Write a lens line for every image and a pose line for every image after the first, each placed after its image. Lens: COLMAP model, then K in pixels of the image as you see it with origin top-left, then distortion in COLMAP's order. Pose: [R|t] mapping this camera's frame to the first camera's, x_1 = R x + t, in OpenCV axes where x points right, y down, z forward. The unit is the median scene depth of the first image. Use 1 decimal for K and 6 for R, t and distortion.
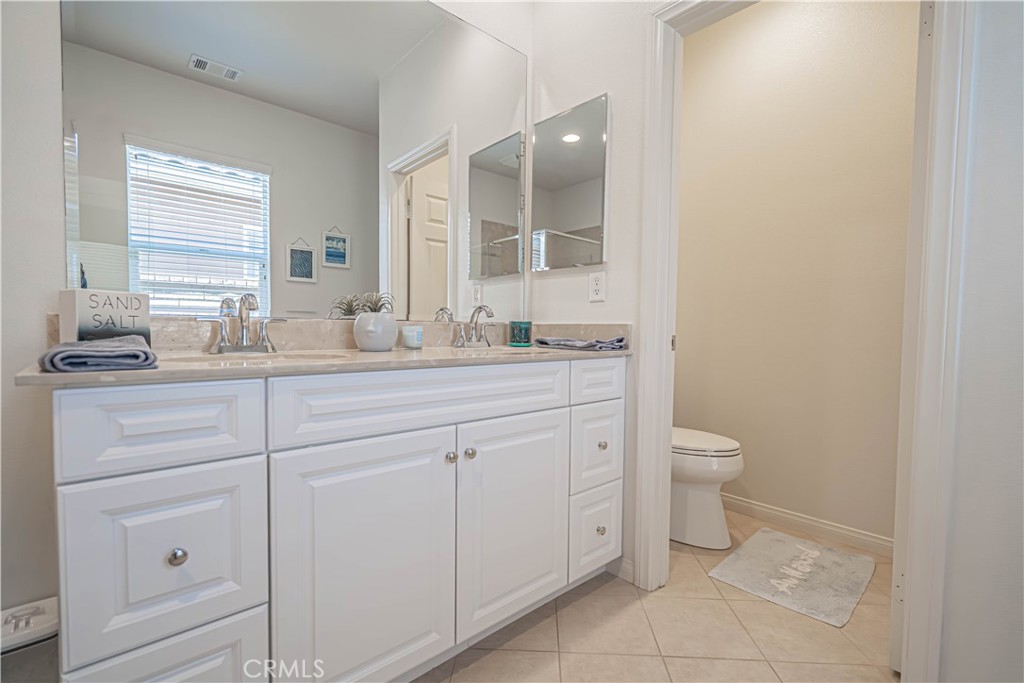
lens RADIAL K [[449.2, 0, 512.0], [0, 449.2, 341.5], [0, 0, 1]] dist [-0.000658, -0.000029]
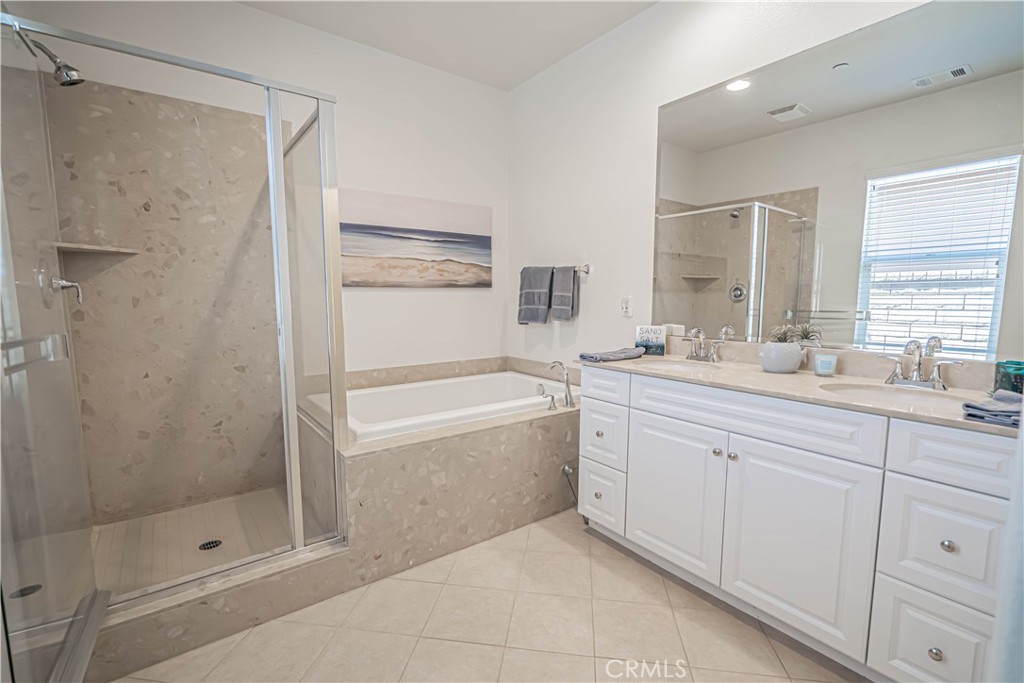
lens RADIAL K [[468.1, 0, 514.0], [0, 468.1, 347.1], [0, 0, 1]] dist [0.000602, 0.000355]
pose [[-0.083639, 0.096625, -0.991800, 1.843643], [-0.029133, 0.994625, 0.099357, -0.271247], [0.996070, 0.037204, -0.080375, 0.644160]]
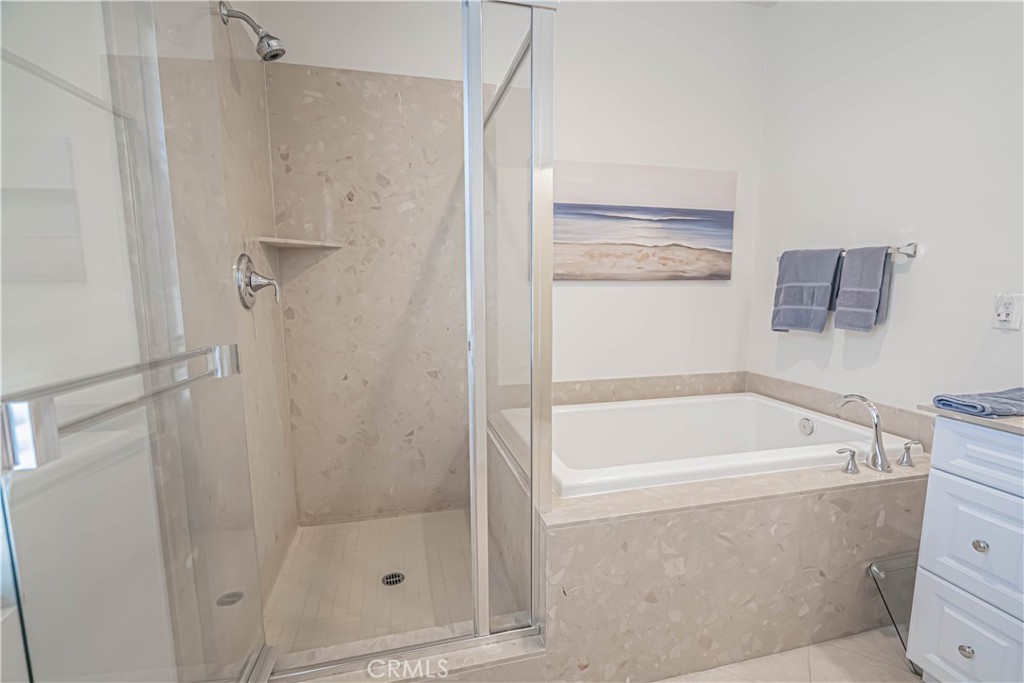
lens RADIAL K [[468.1, 0, 514.0], [0, 468.1, 347.1], [0, 0, 1]] dist [0.000602, 0.000355]
pose [[-0.457692, 0.102164, -0.883221, 1.149035], [-0.028625, 0.991168, 0.129484, -0.297450], [0.888650, 0.084546, -0.450726, 0.255300]]
